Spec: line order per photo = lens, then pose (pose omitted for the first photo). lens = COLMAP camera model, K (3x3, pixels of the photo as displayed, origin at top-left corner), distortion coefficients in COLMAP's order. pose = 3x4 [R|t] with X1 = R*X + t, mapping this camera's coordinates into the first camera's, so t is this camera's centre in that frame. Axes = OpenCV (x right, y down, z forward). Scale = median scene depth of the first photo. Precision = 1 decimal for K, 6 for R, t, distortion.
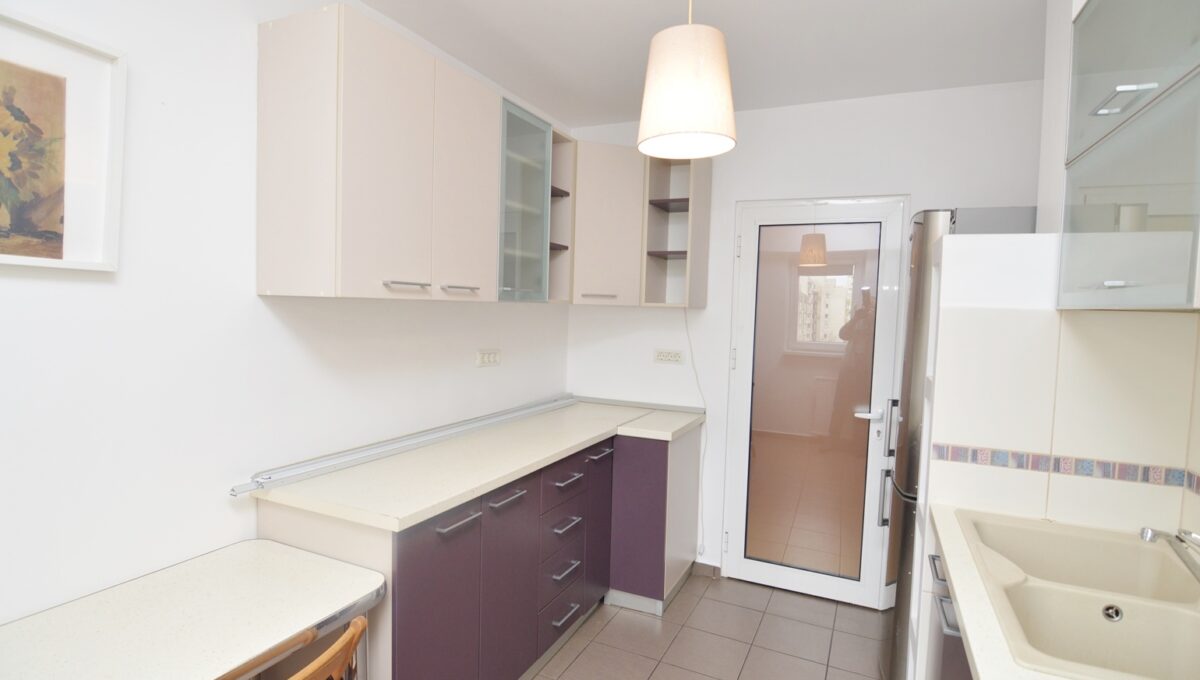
lens RADIAL K [[589.0, 0, 595.7], [0, 589.0, 339.5], [0, 0, 1]] dist [-0.005037, -0.011073]
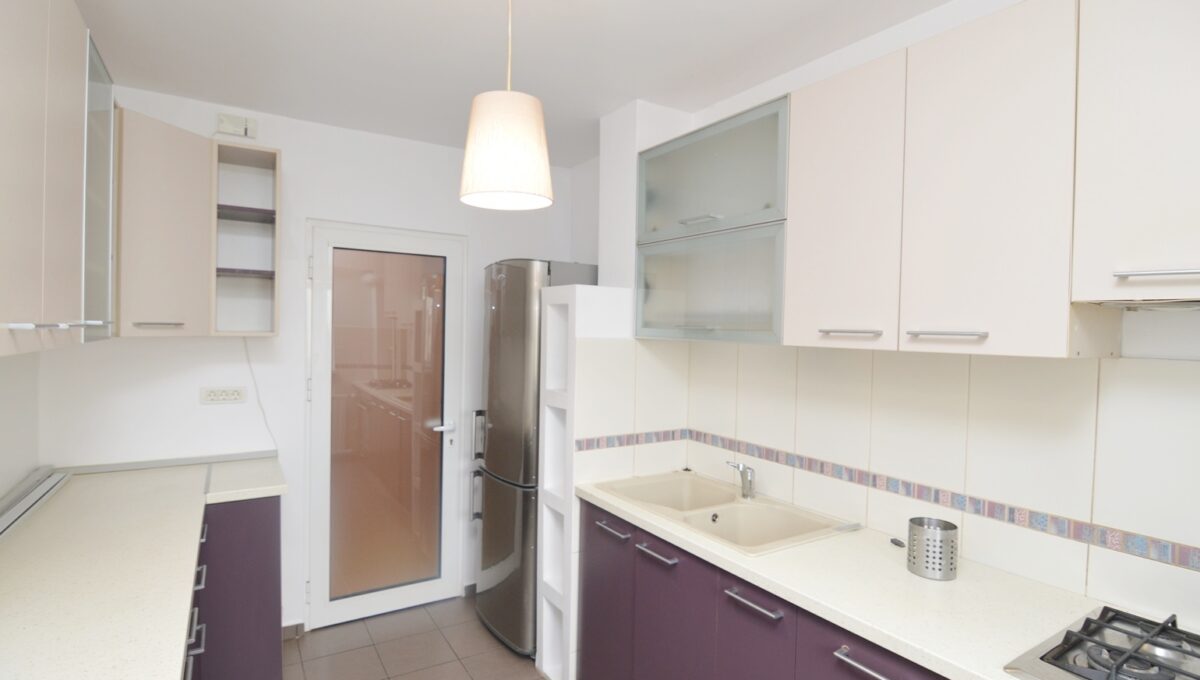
lens RADIAL K [[589.0, 0, 595.7], [0, 589.0, 339.5], [0, 0, 1]] dist [-0.005037, -0.011073]
pose [[0.537316, -0.034269, 0.842685, -0.359515], [0.043806, 0.998959, 0.012692, -0.045626], [-0.842243, 0.030095, 0.538258, 0.162281]]
